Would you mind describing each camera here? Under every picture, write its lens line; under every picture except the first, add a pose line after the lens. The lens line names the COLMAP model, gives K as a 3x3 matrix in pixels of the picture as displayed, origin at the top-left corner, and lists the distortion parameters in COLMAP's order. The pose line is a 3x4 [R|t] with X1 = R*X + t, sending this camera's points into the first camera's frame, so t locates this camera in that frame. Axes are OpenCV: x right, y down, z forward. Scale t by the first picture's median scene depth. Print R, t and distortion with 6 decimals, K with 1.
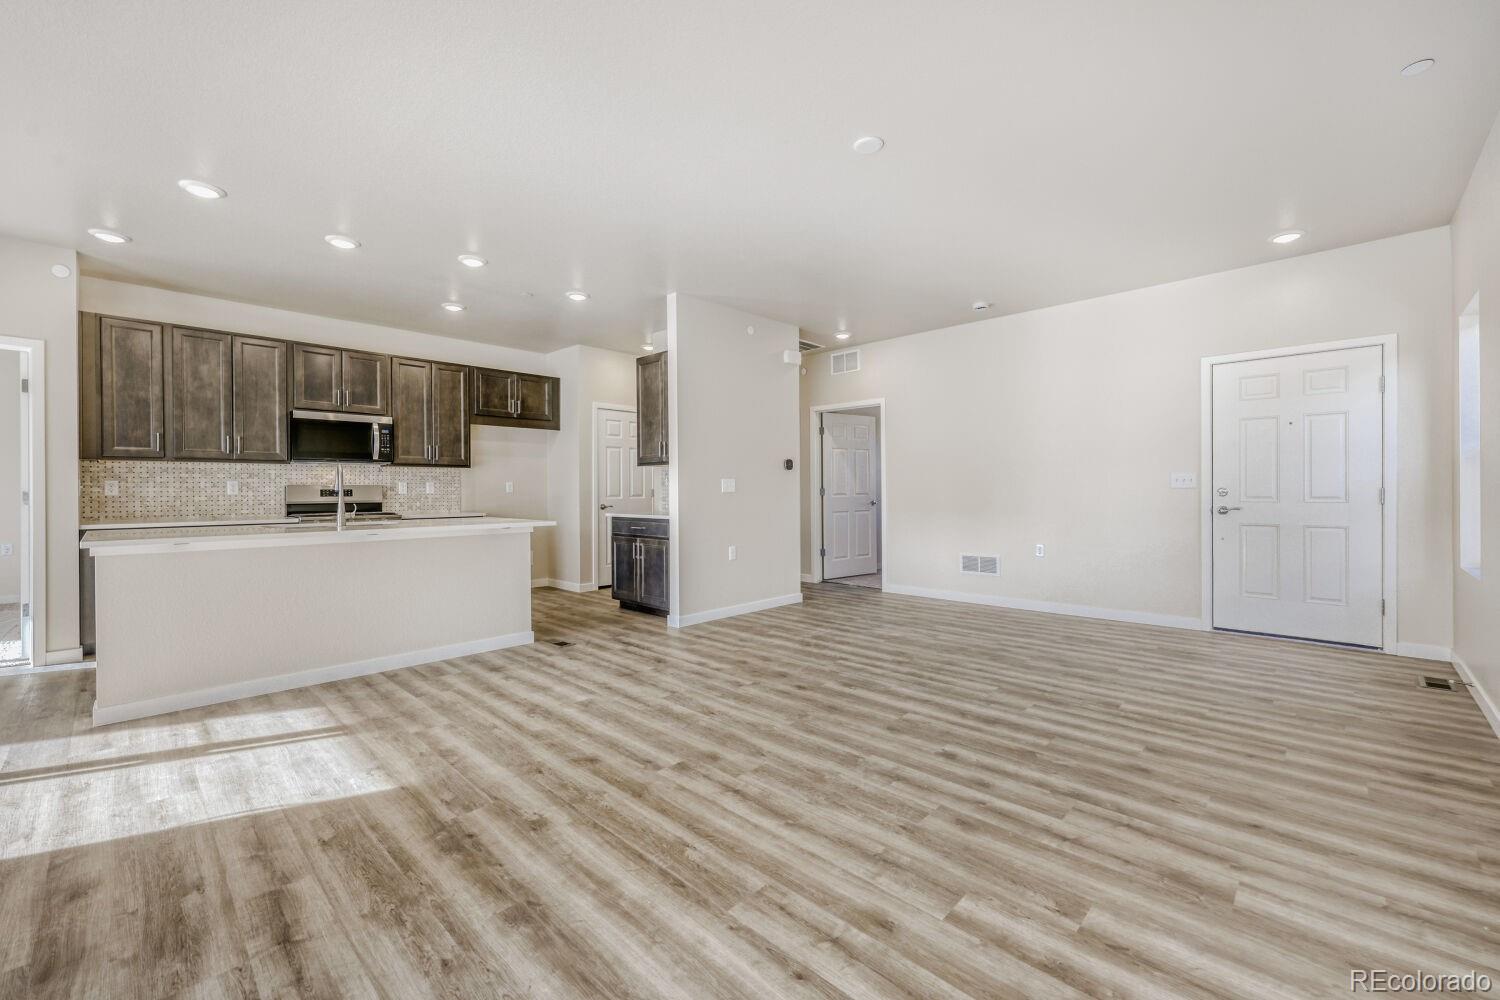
lens RADIAL K [[610.5, 0, 752.4], [0, 610.5, 495.0], [0, 0, 1]] dist [0.000883, -0.000298]
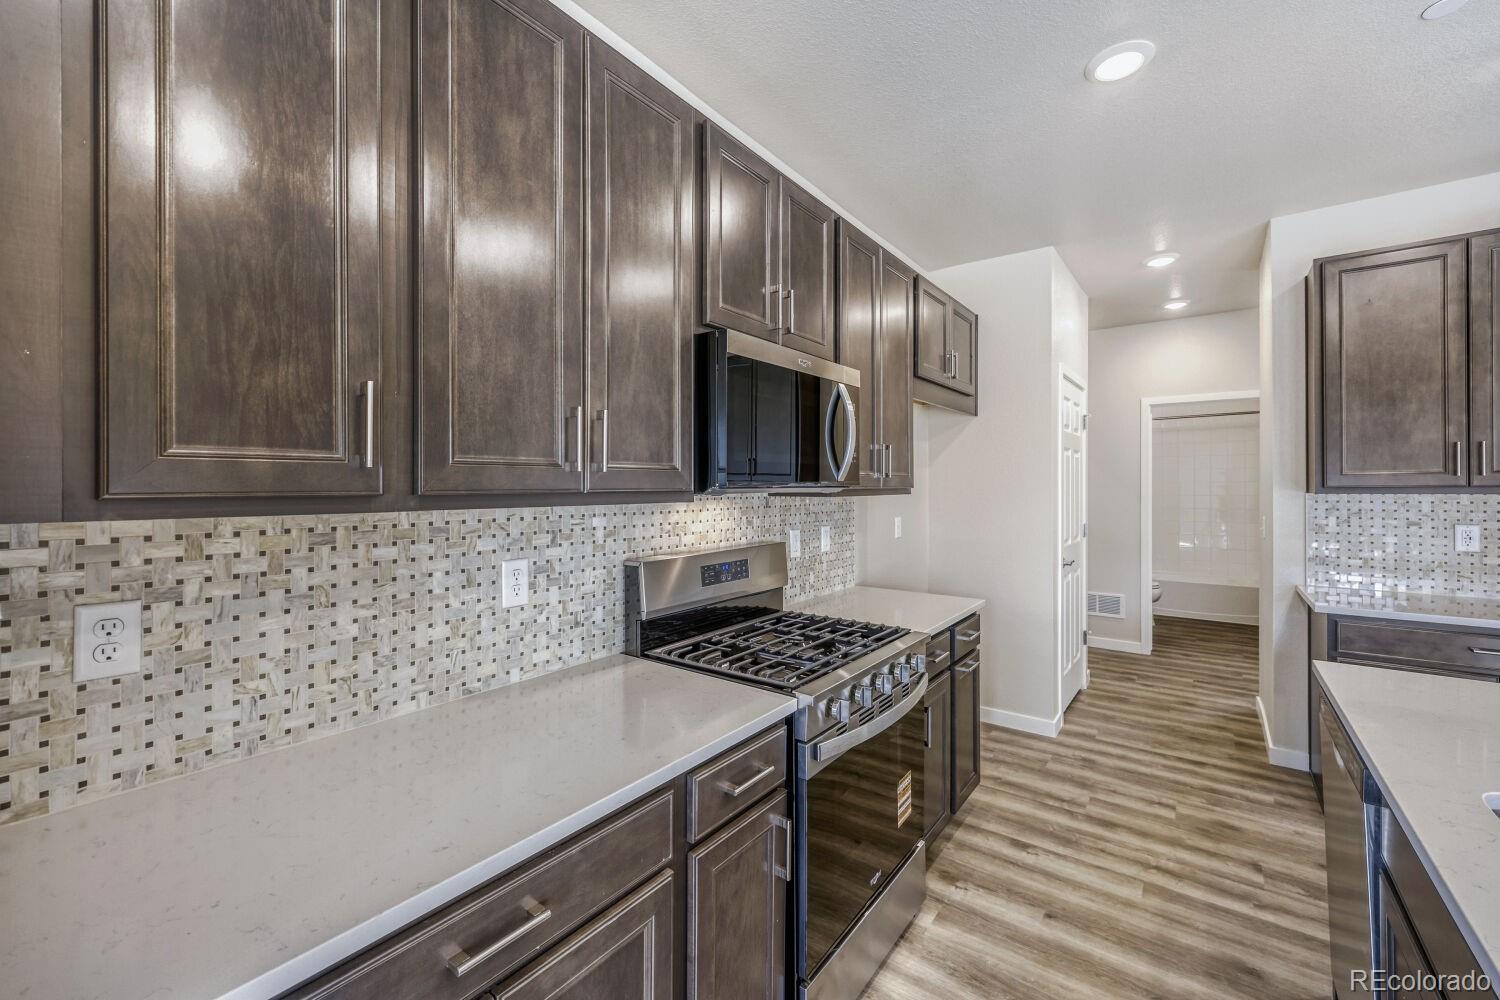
lens RADIAL K [[610.5, 0, 750.0], [0, 610.5, 486.2], [0, 0, 1]] dist [0.000883, -0.000298]
pose [[0.992176, 0.003116, 0.124811, -0.849638], [-0.002407, 0.999980, -0.005833, -0.062770], [-0.124827, 0.005487, 0.992163, 0.758013]]
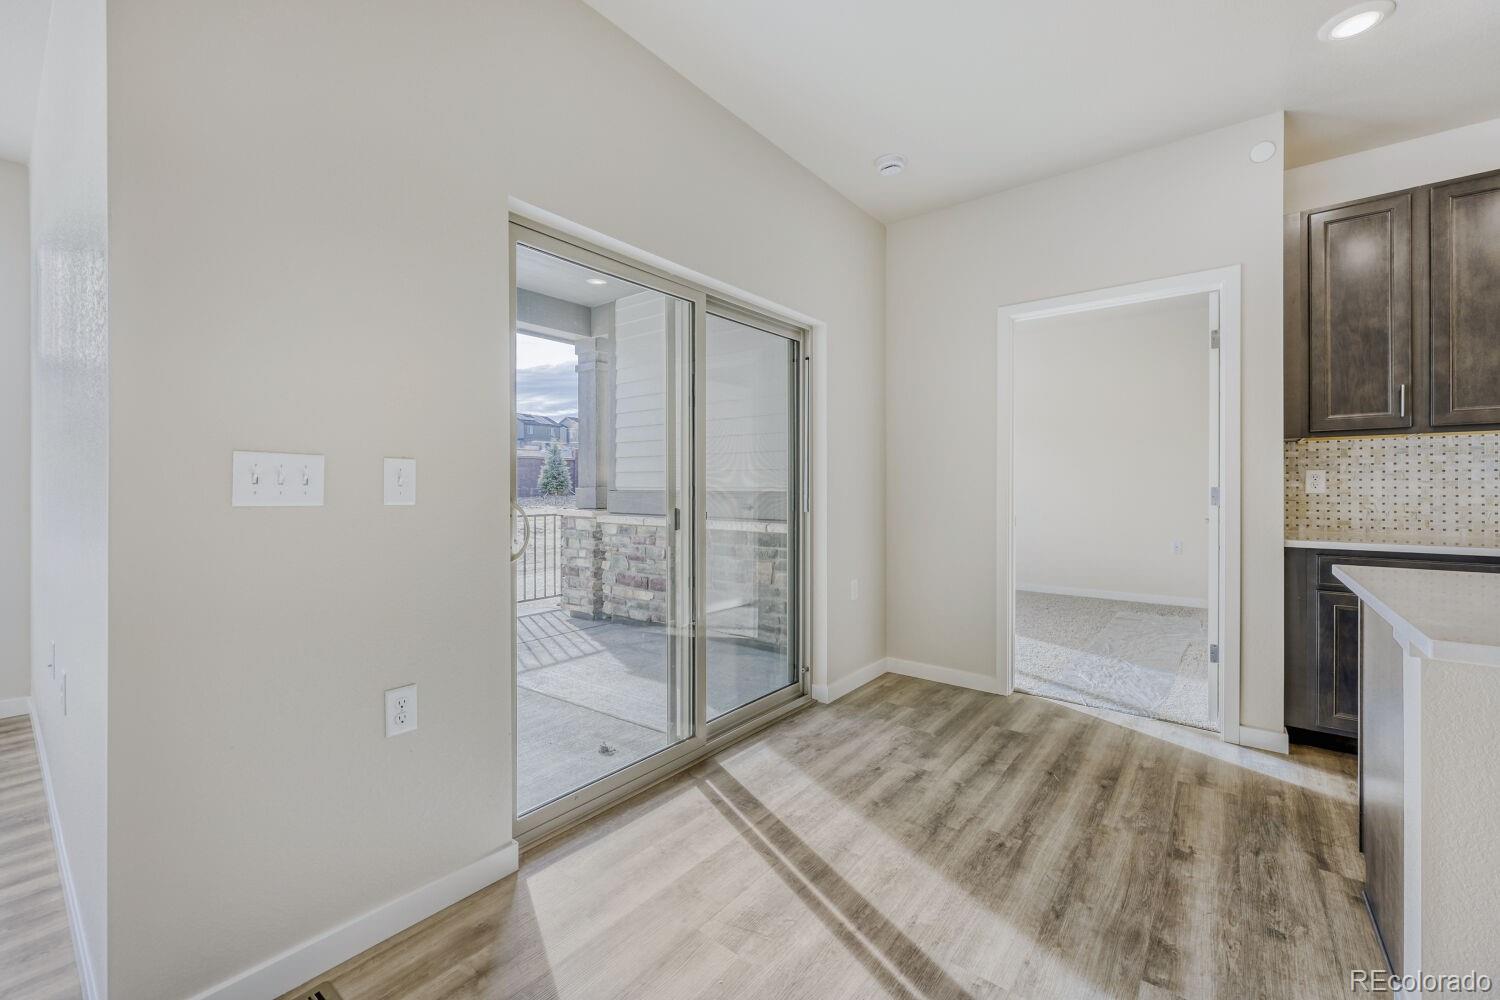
lens RADIAL K [[610.5, 0, 739.9], [0, 610.5, 487.7], [0, 0, 1]] dist [0.000883, -0.000298]
pose [[0.090795, 0.003734, -0.995863, -0.452846], [-0.006443, 0.999974, 0.003162, -0.003237], [0.995849, 0.006129, 0.090816, 0.327904]]
